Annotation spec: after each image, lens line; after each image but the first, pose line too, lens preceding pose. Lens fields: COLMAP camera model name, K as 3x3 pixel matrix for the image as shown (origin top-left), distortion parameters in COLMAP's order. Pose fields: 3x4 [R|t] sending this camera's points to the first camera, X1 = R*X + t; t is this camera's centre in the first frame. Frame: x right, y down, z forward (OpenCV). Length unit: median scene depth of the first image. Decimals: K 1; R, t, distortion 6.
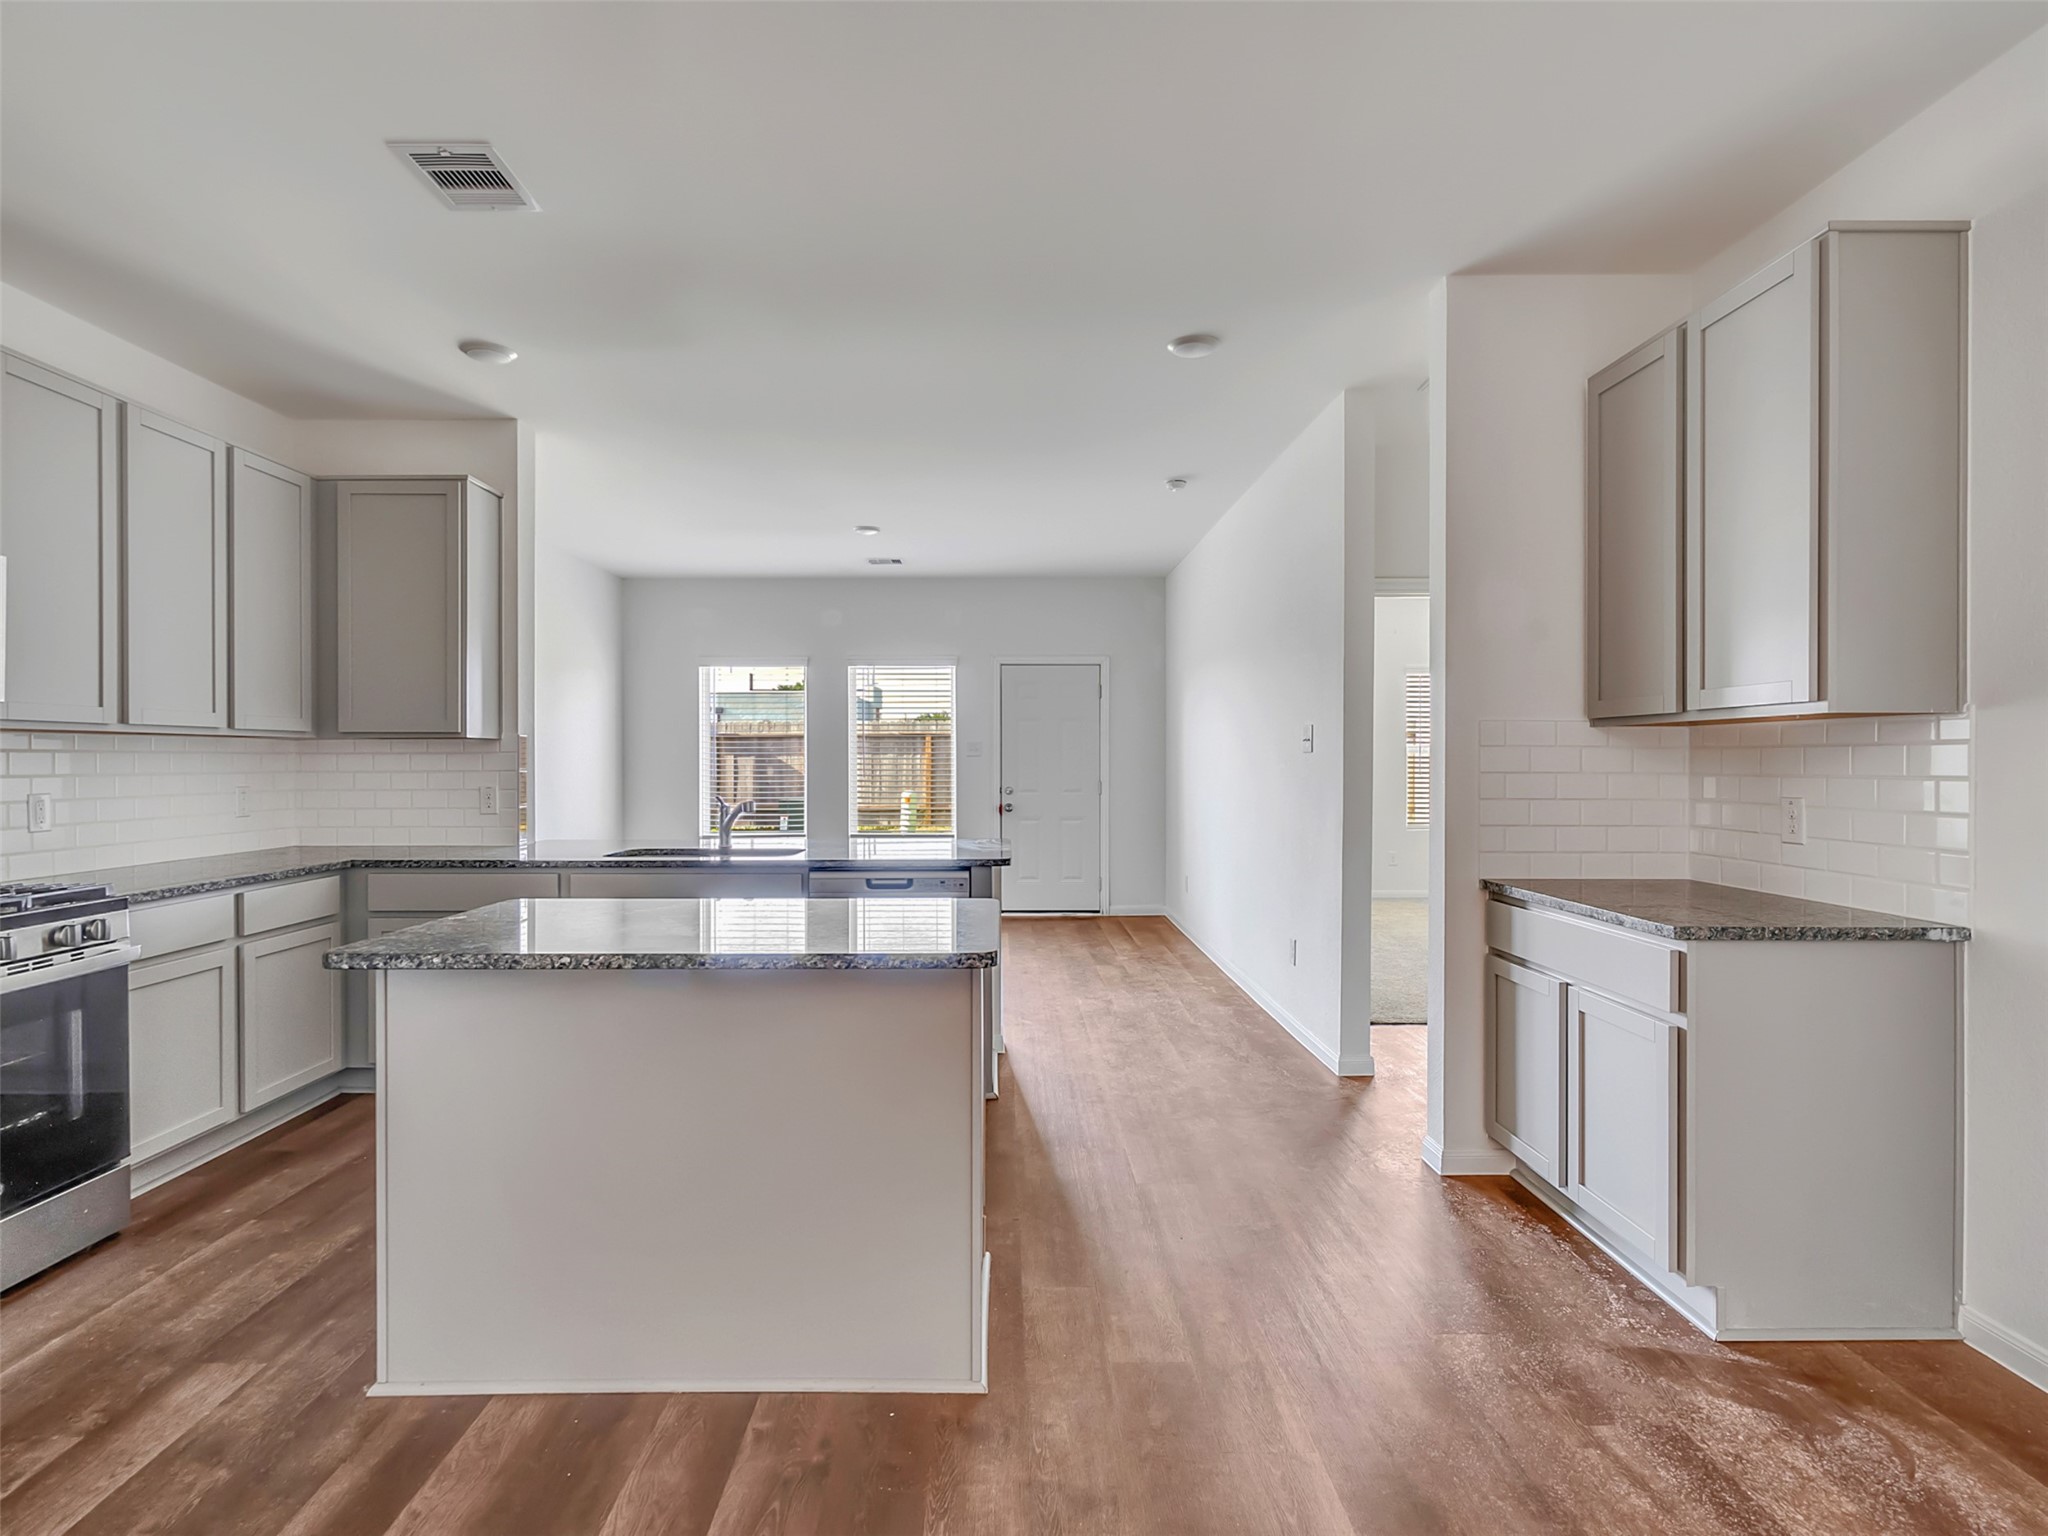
lens RADIAL K [[1047.0, 0, 1024.0], [0, 1047.0, 768.0], [0, 0, 1]] dist [-0.003876, -0.000632]
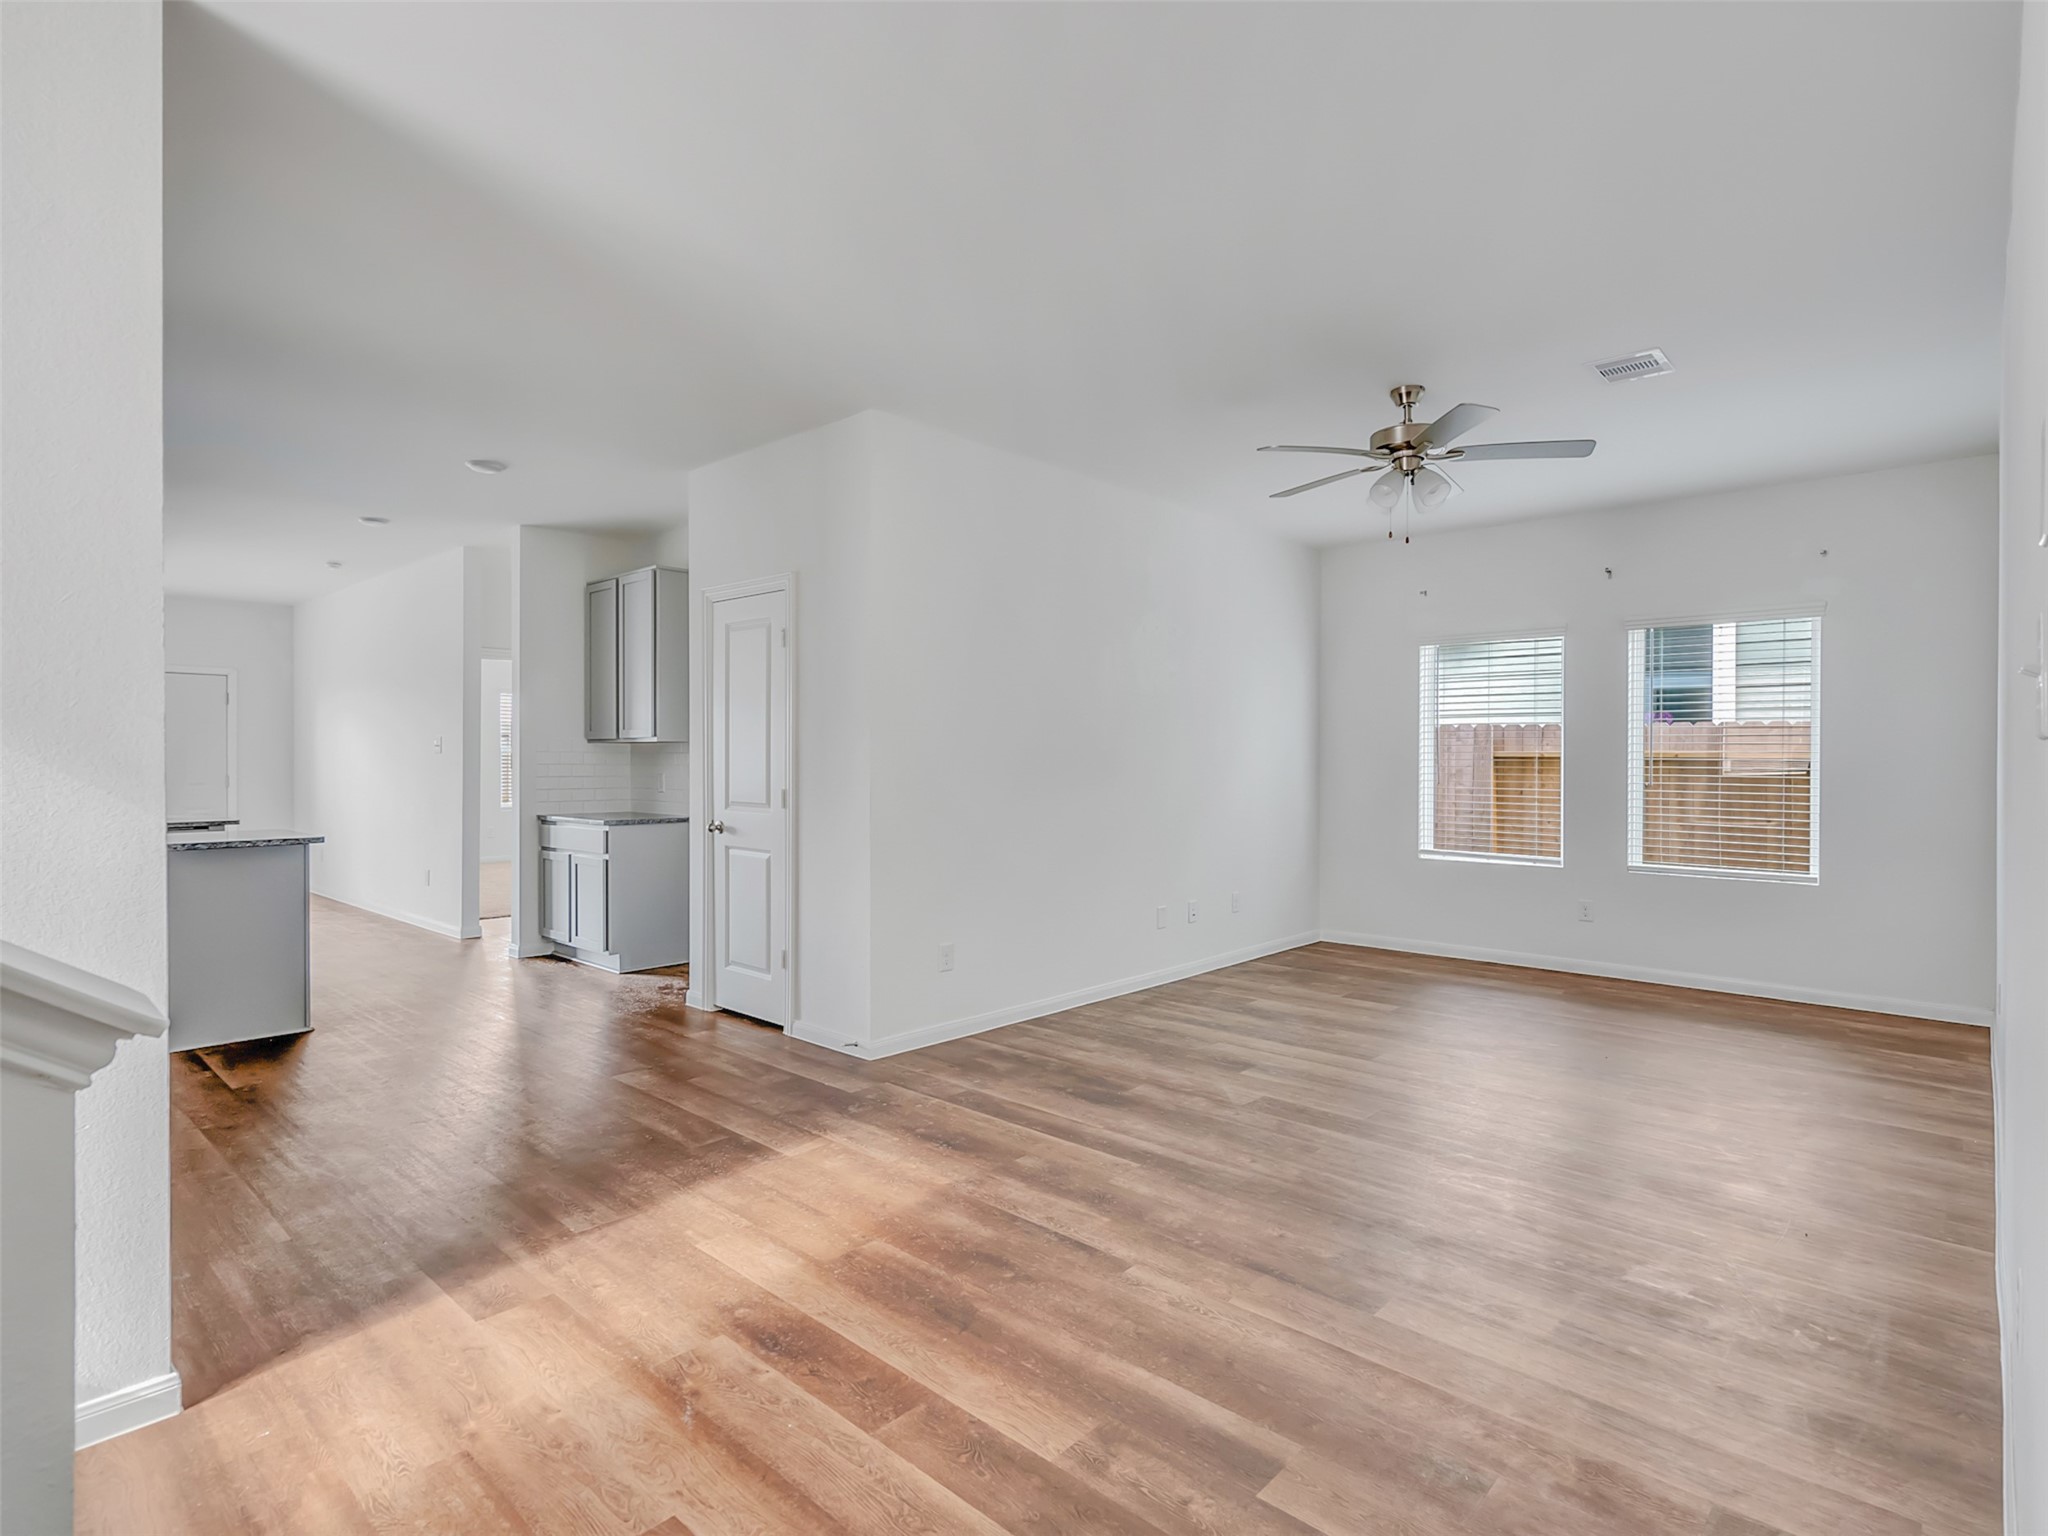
lens RADIAL K [[1047.0, 0, 1024.0], [0, 1047.0, 768.0], [0, 0, 1]] dist [-0.003876, -0.000632]
pose [[0.694385, -0.003551, 0.719595, -0.407537], [0.003086, 0.999993, 0.001957, 0.011148], [-0.719597, 0.000861, 0.694391, -1.200757]]
